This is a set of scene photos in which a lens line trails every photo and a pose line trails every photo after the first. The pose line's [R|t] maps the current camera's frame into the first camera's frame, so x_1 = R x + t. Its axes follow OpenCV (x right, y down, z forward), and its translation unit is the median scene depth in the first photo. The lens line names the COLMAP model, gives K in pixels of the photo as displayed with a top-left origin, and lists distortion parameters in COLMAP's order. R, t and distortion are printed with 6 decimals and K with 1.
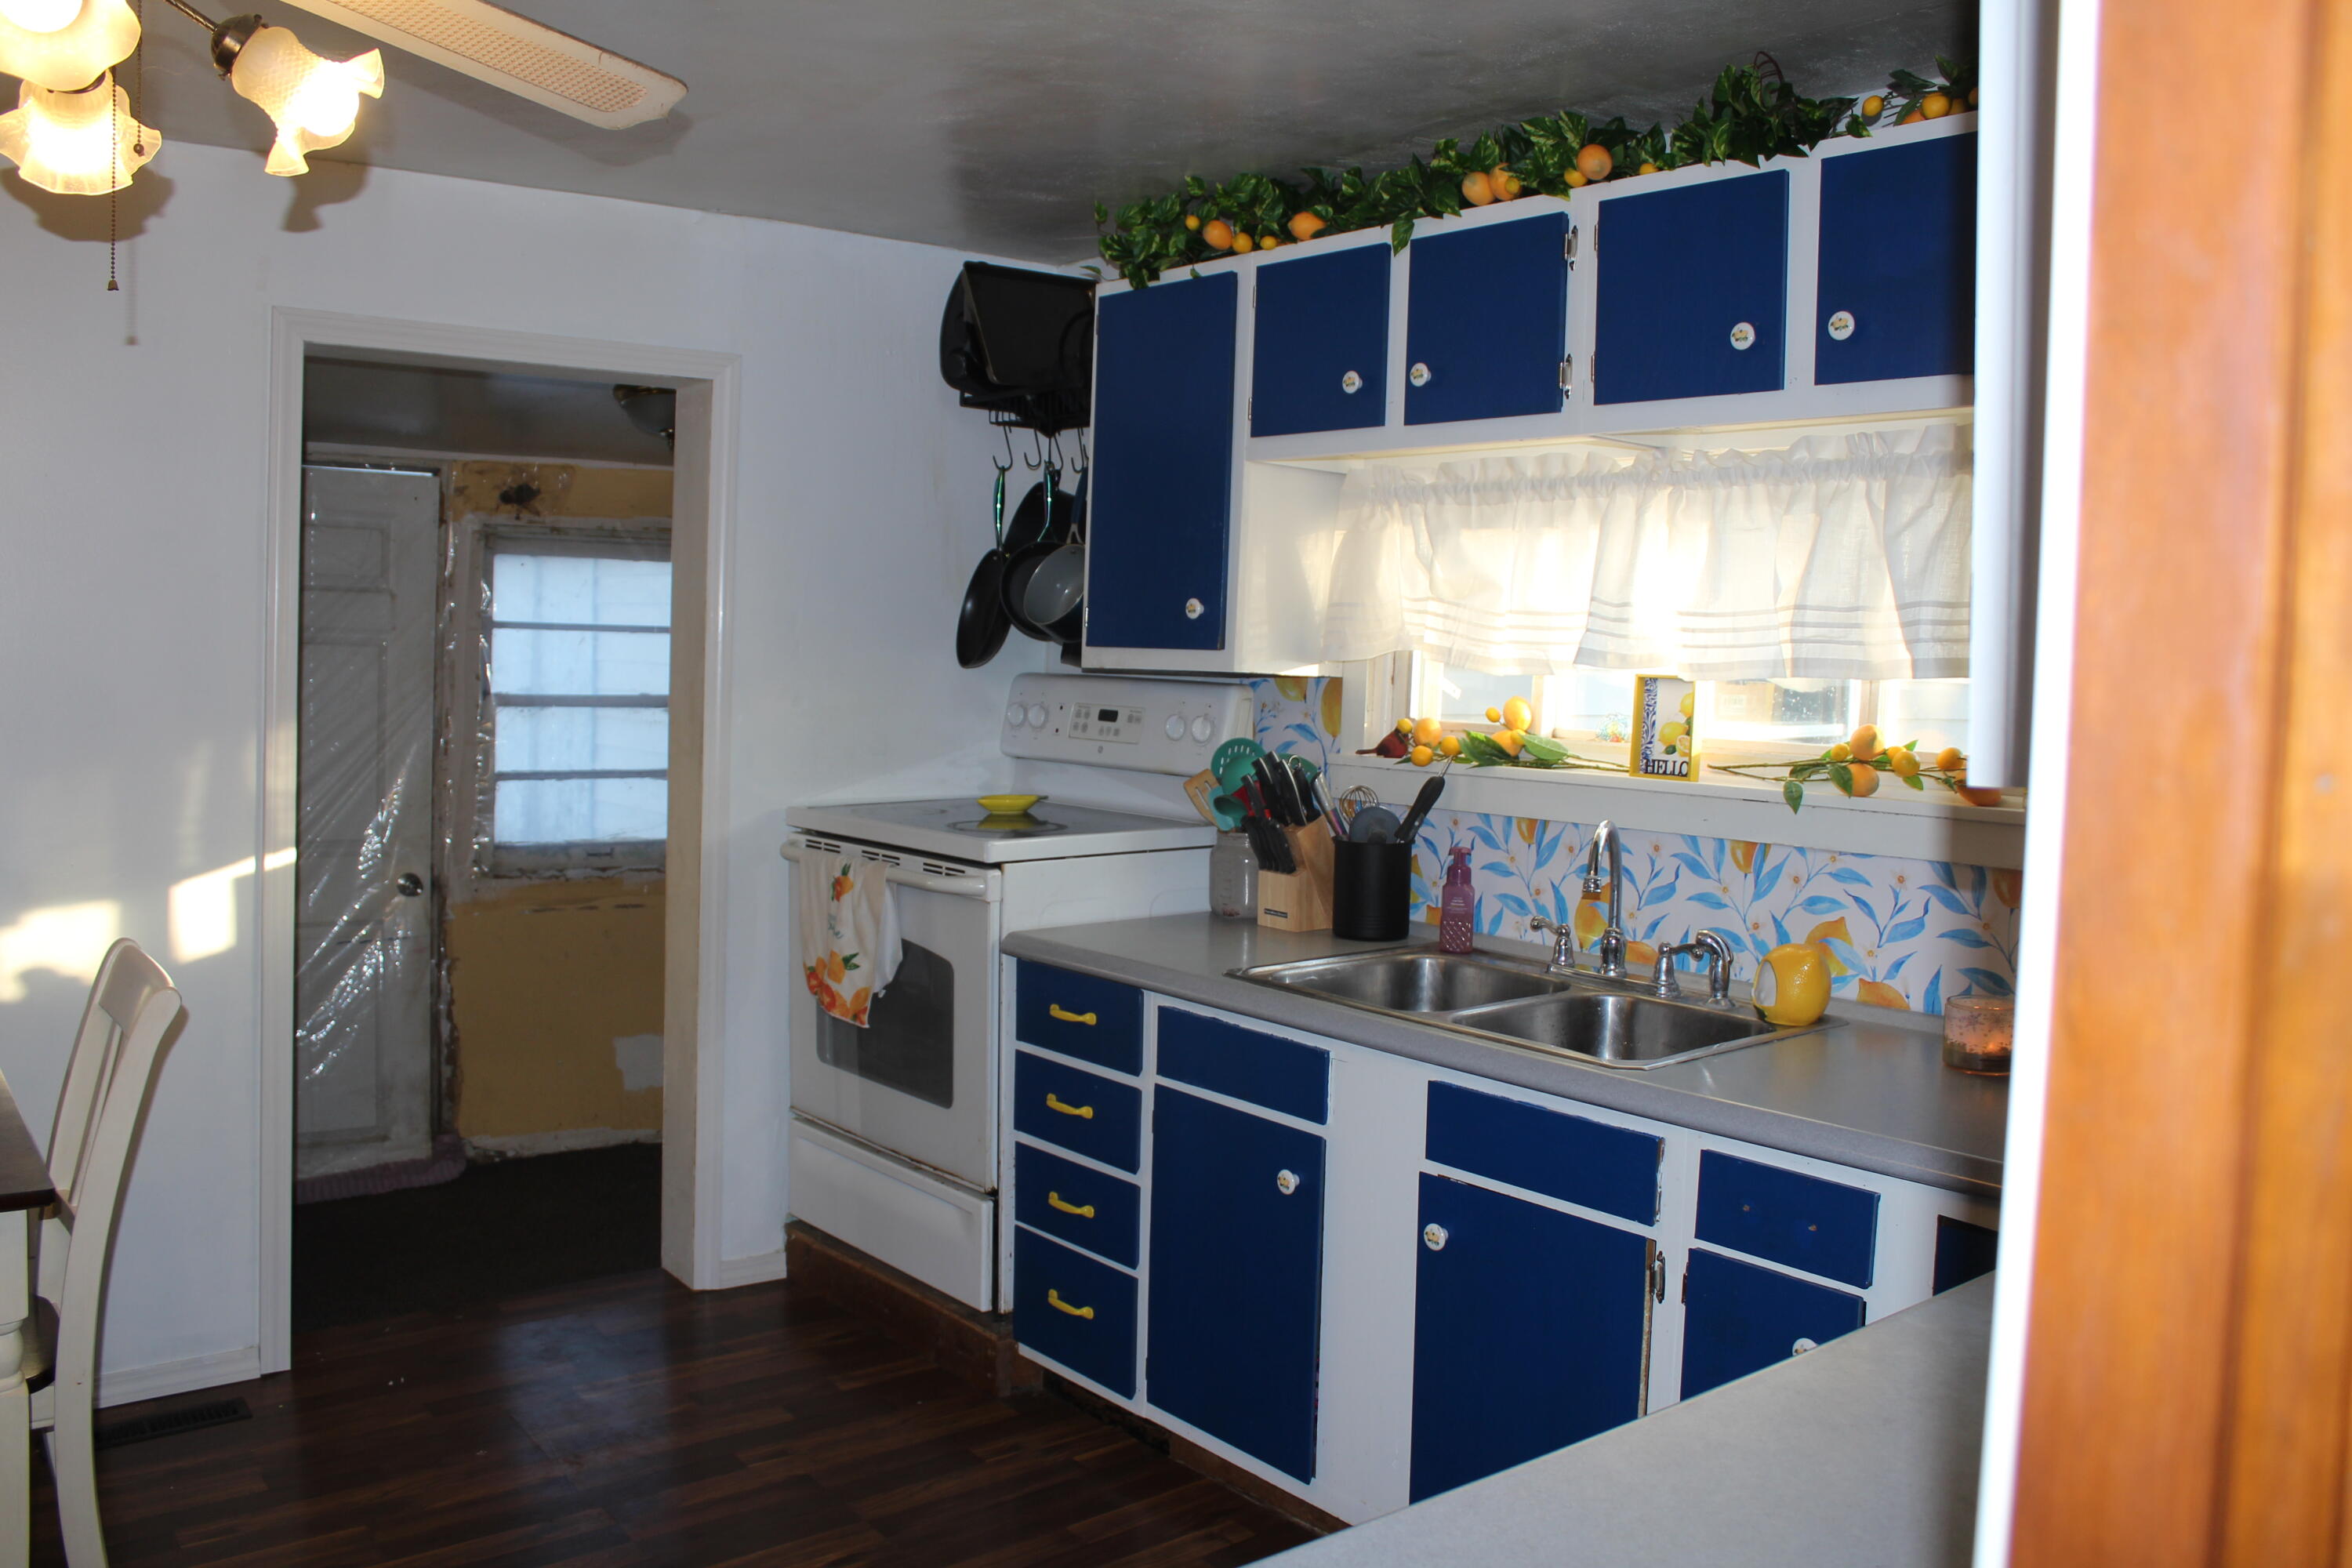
lens RADIAL K [[1980.1, 0, 1176.3], [0, 1980.1, 746.3], [0, 0, 1]] dist [-0.130671, 0.003548]
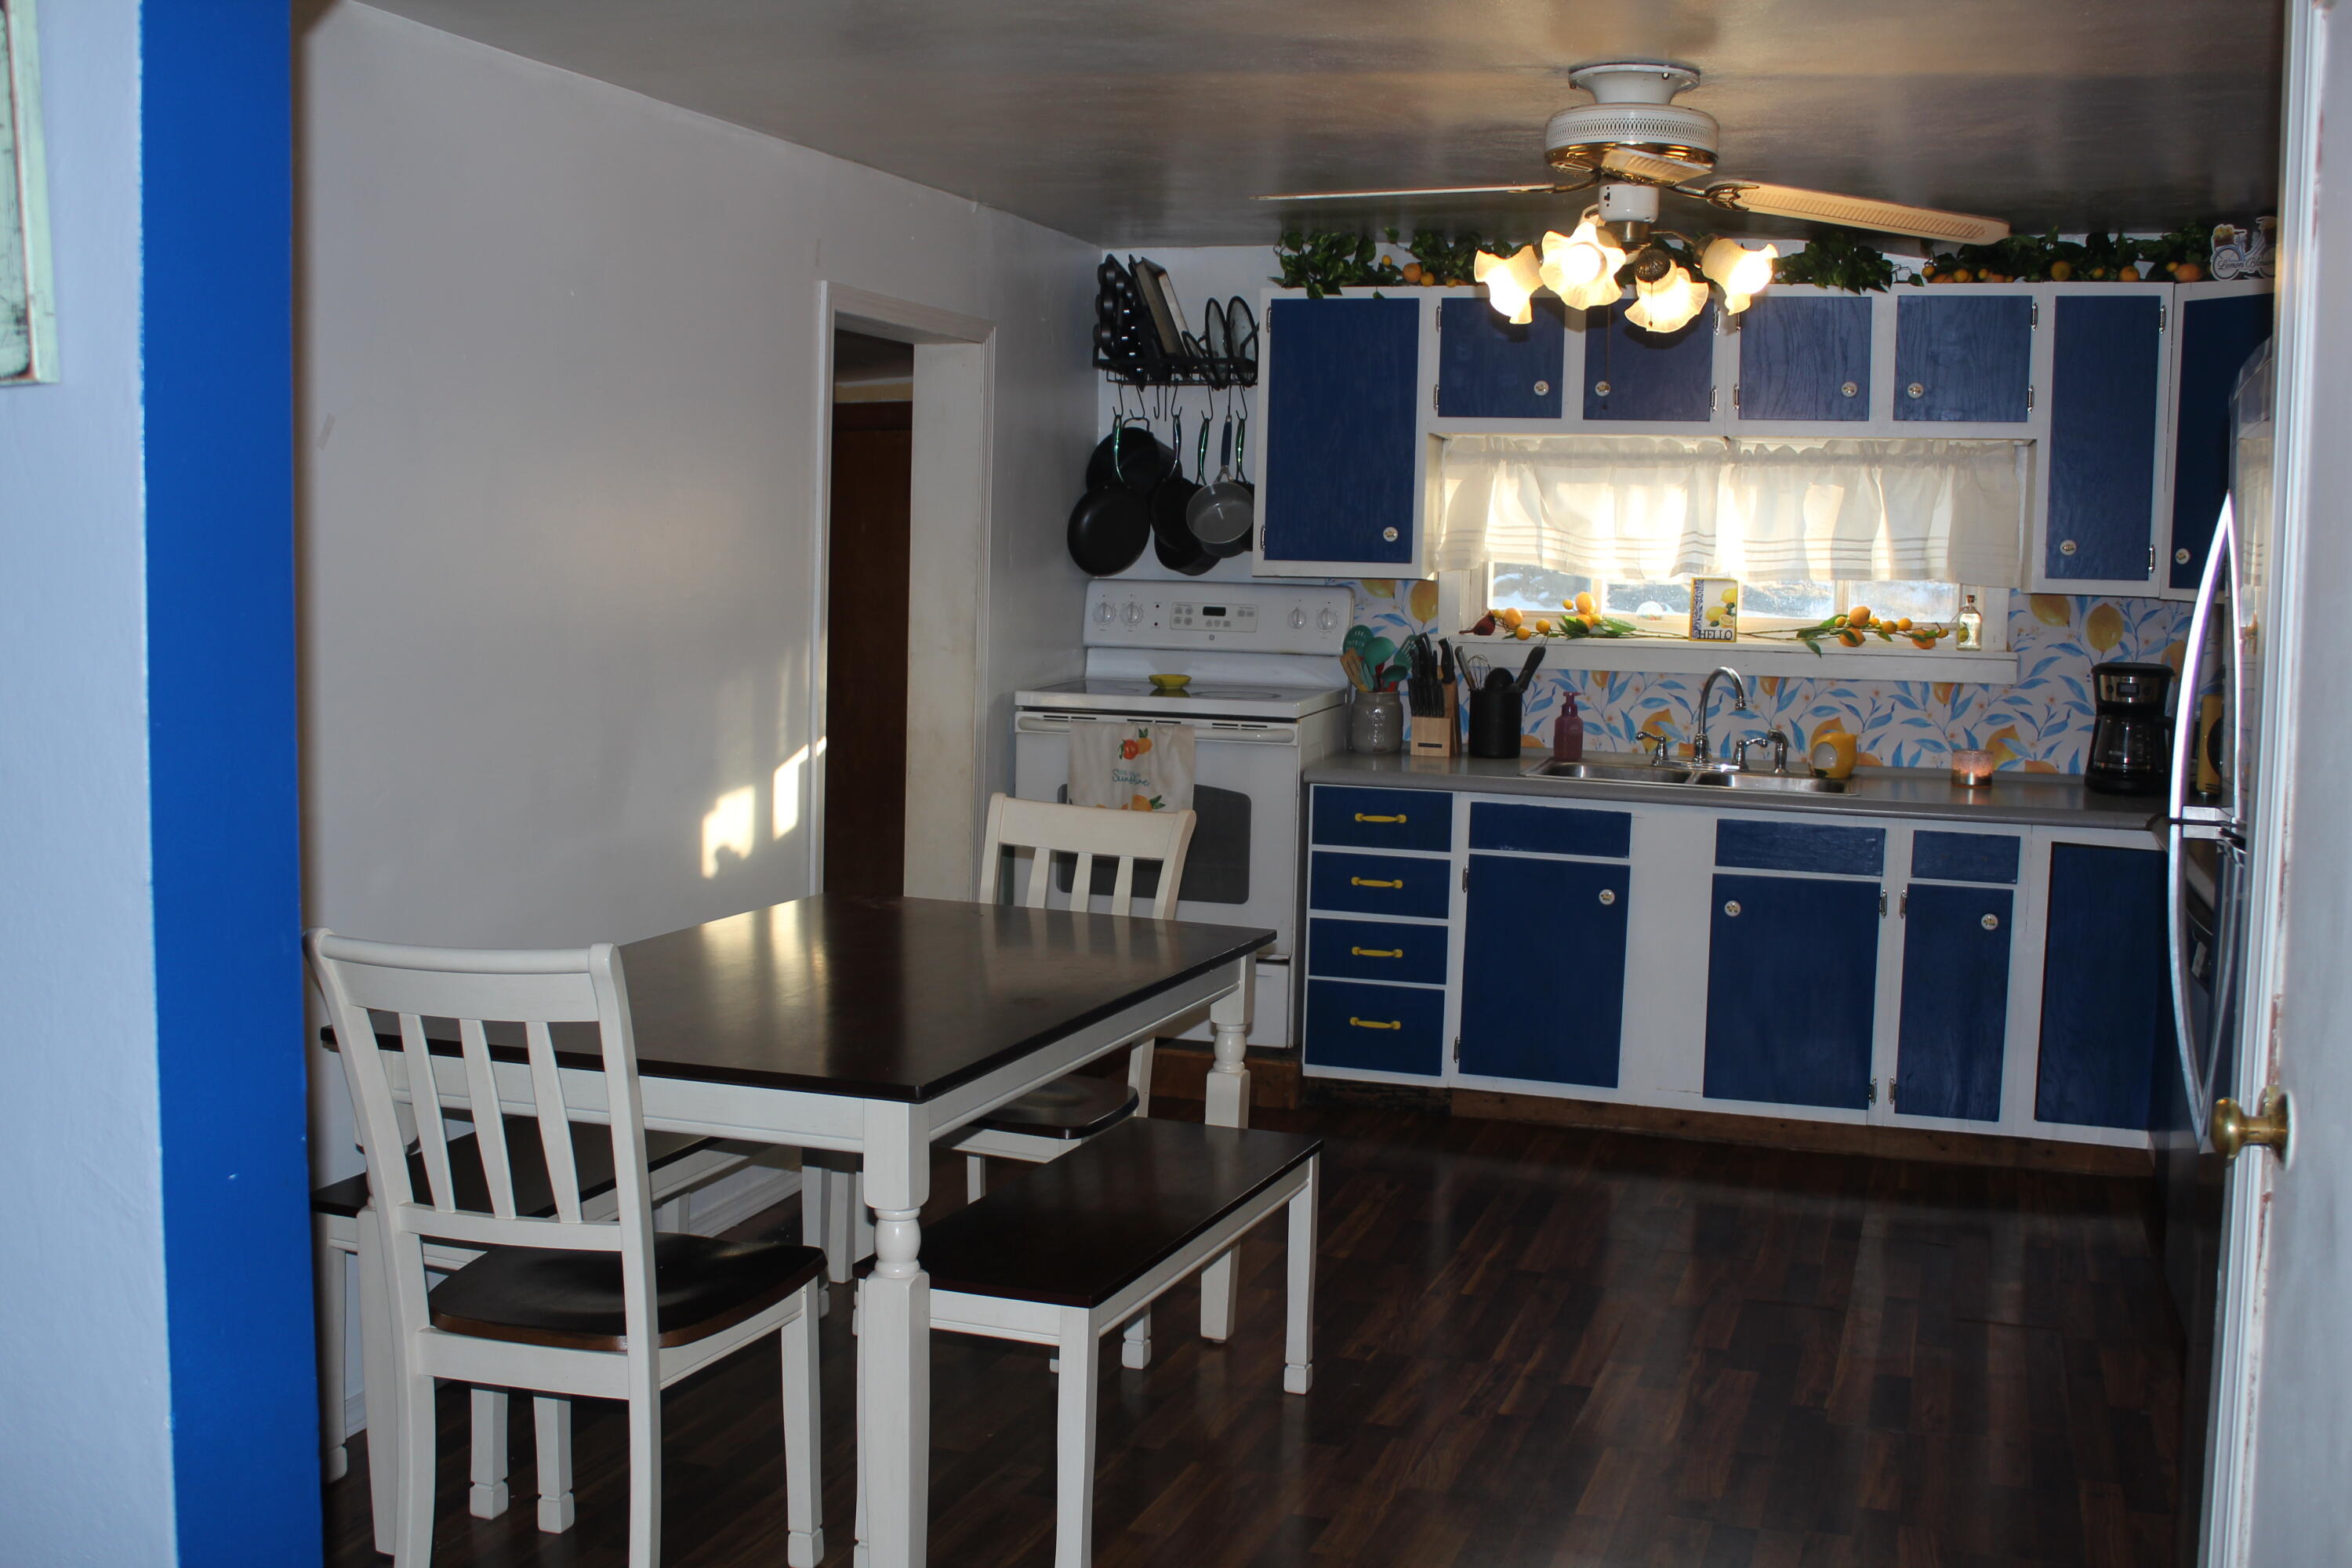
lens RADIAL K [[2381.5, 0, 1175.2], [0, 2381.5, 781.3], [0, 0, 1]] dist [-0.131014, -0.003110]
pose [[0.824942, -0.063164, 0.561677, -1.154693], [0.029843, 0.997218, 0.068312, -0.014431], [-0.564429, -0.039591, 0.824532, -0.348922]]
